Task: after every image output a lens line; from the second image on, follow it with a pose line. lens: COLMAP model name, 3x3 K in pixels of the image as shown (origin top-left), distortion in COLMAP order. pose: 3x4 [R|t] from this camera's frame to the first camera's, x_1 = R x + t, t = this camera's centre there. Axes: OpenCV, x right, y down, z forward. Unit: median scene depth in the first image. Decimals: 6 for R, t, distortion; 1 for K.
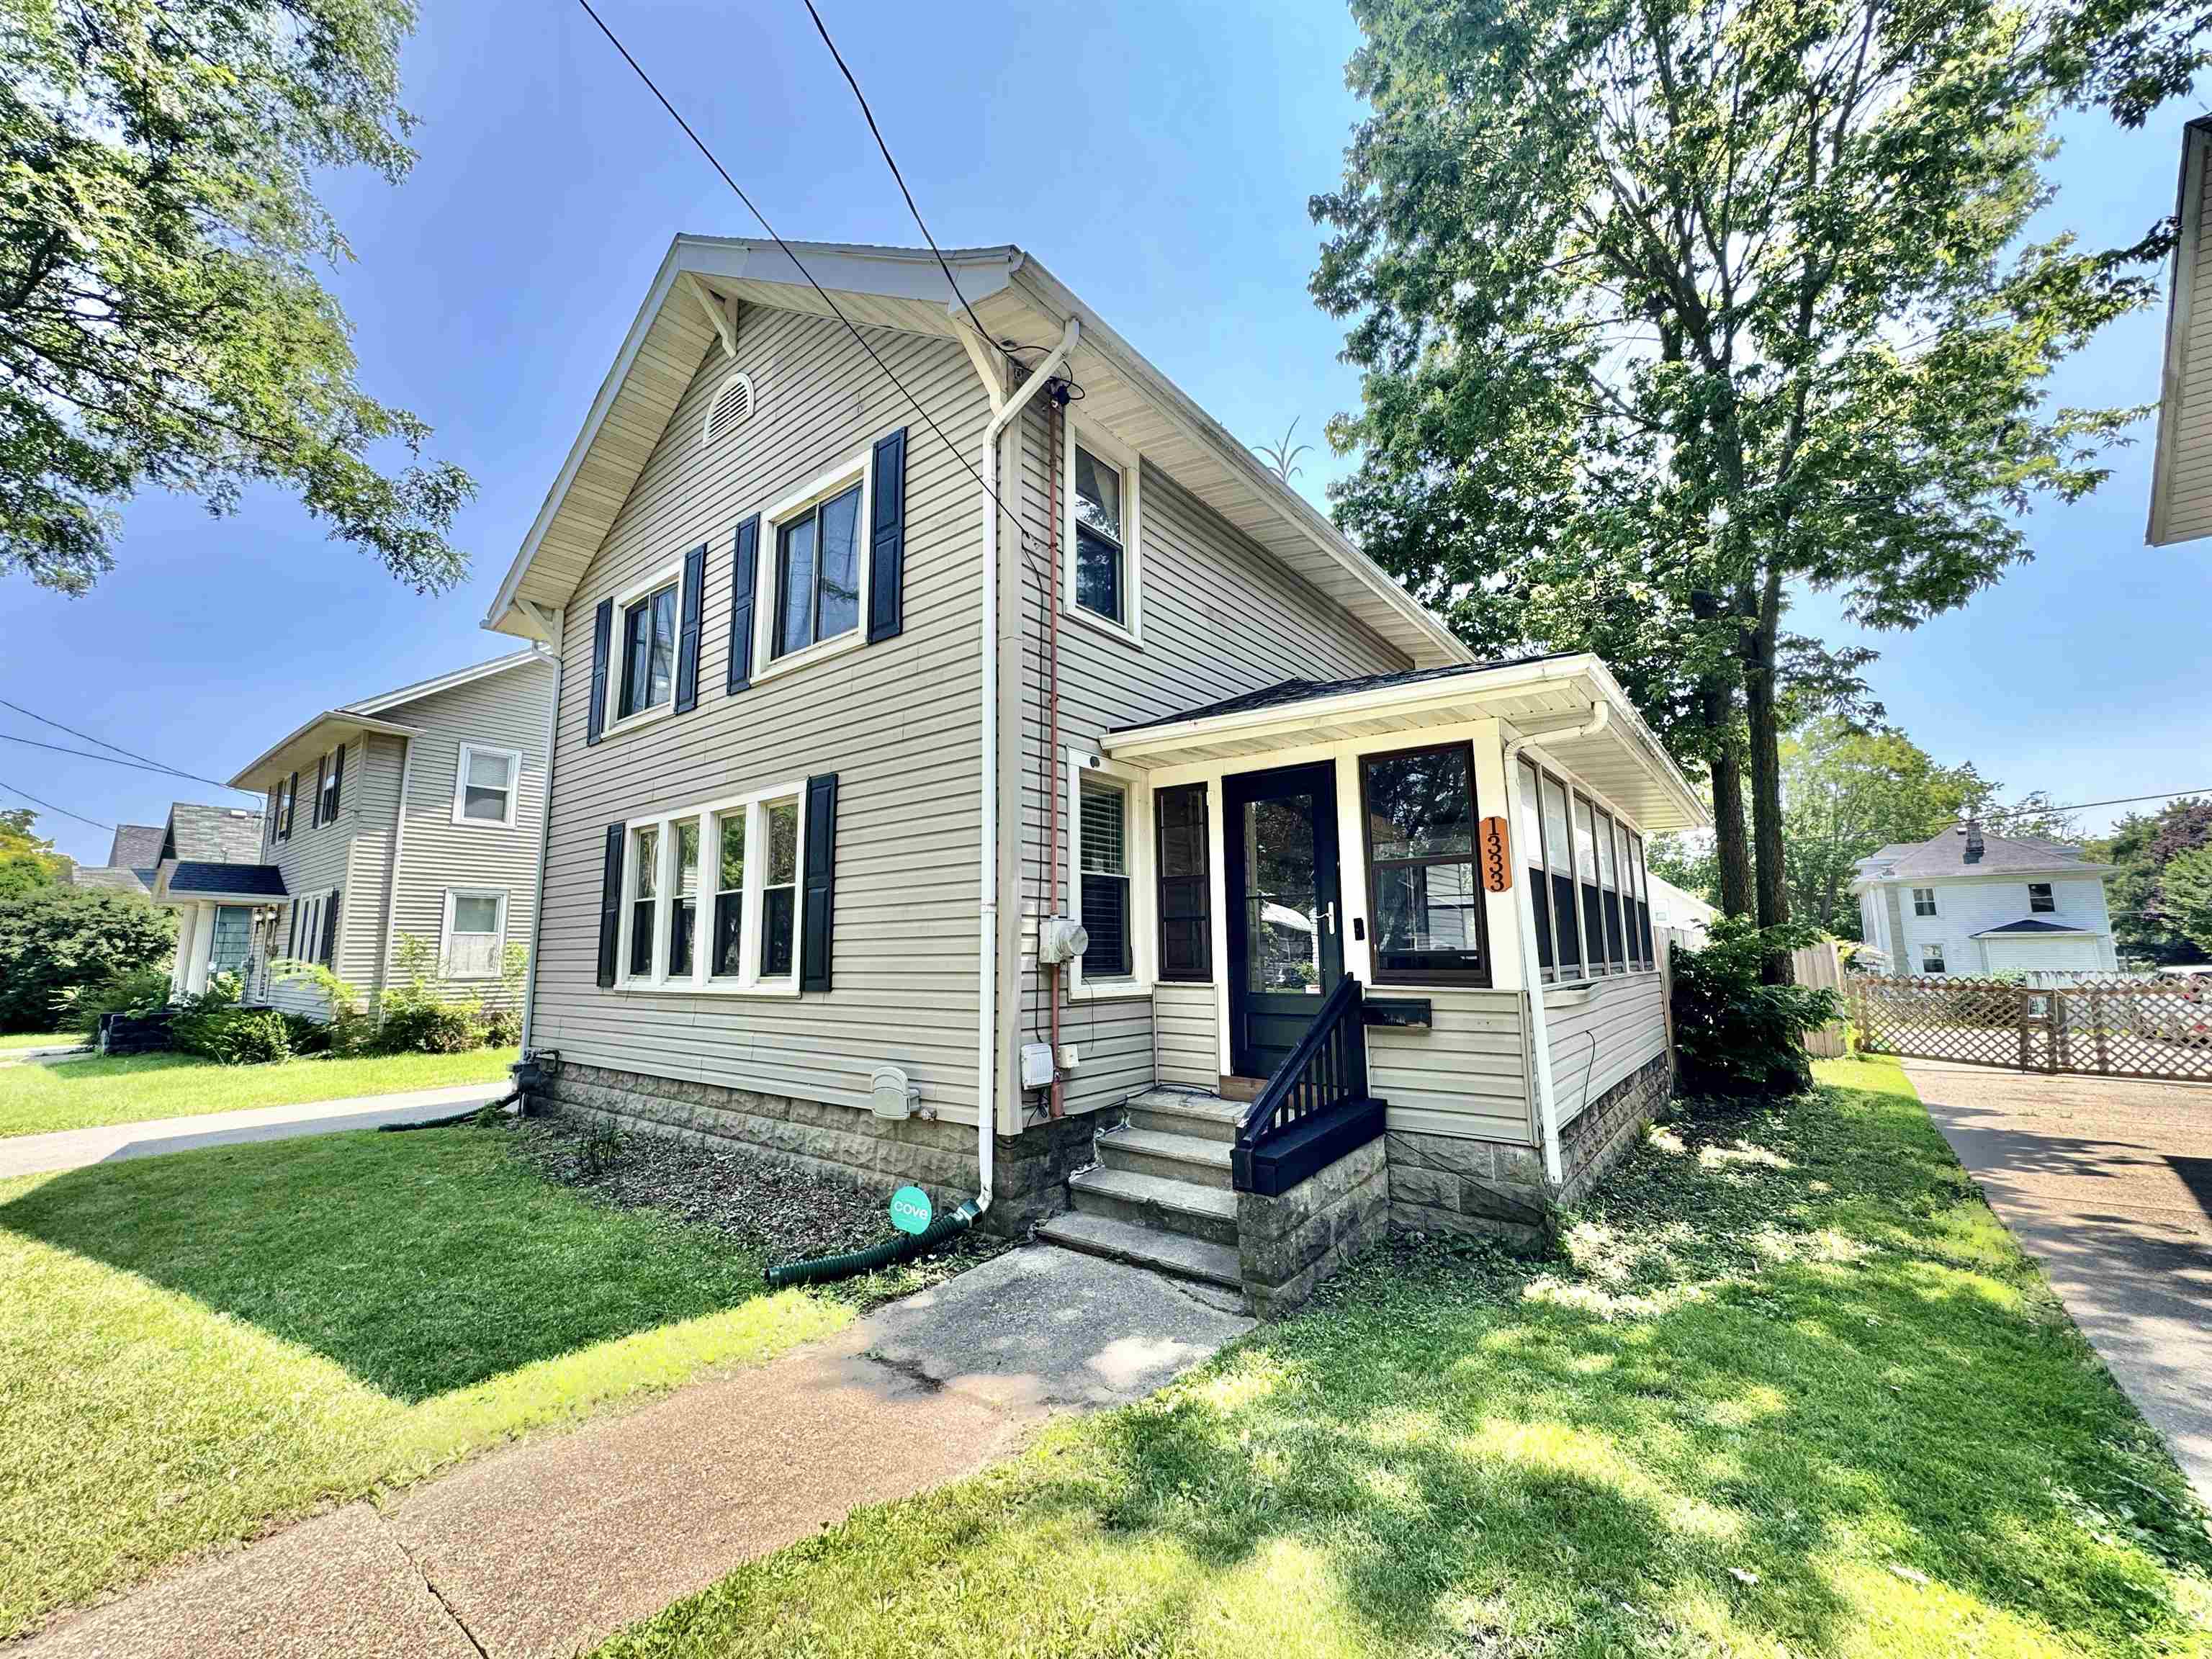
lens RADIAL K [[880.2, 0, 1104.8], [0, 880.2, 831.2], [0, 0, 1]] dist [-0.000047, -0.001114]
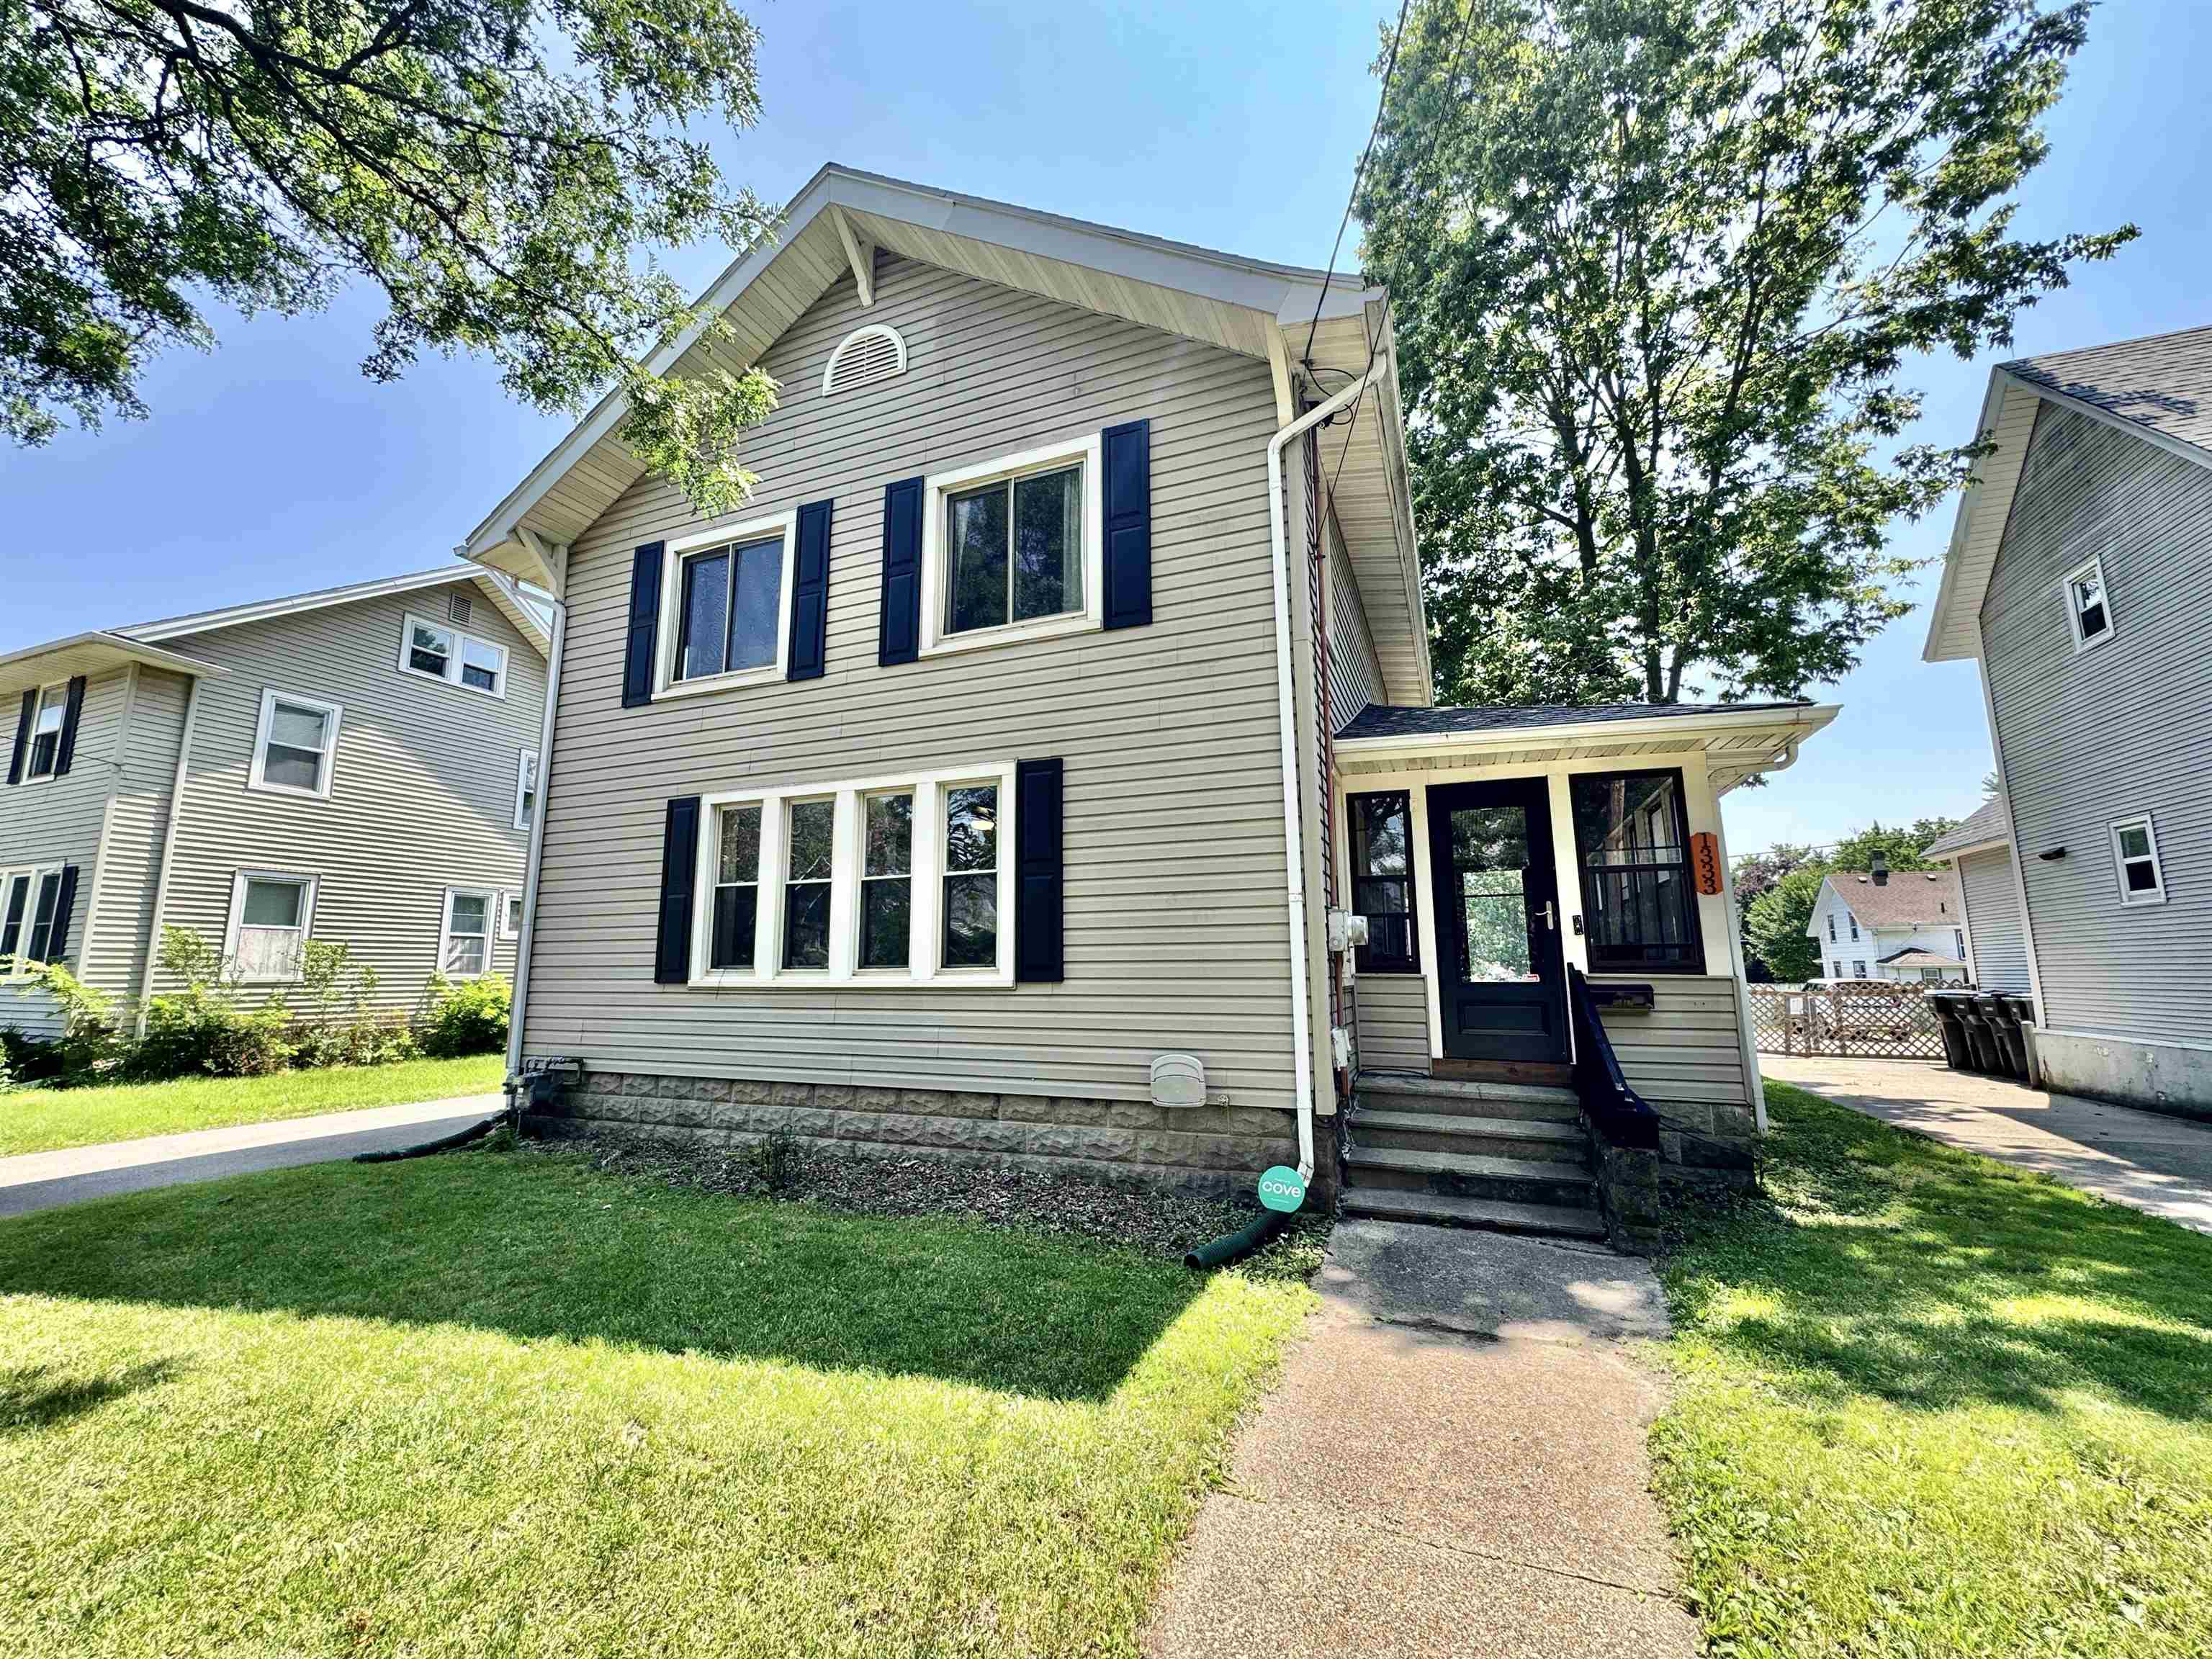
lens RADIAL K [[880.2, 0, 1104.8], [0, 880.2, 831.2], [0, 0, 1]] dist [-0.000047, -0.001114]
pose [[0.960904, 0.049601, 0.272404, -0.528841], [-0.044547, 0.998702, -0.024710, 0.037794], [-0.273276, 0.011609, 0.961866, 0.052816]]
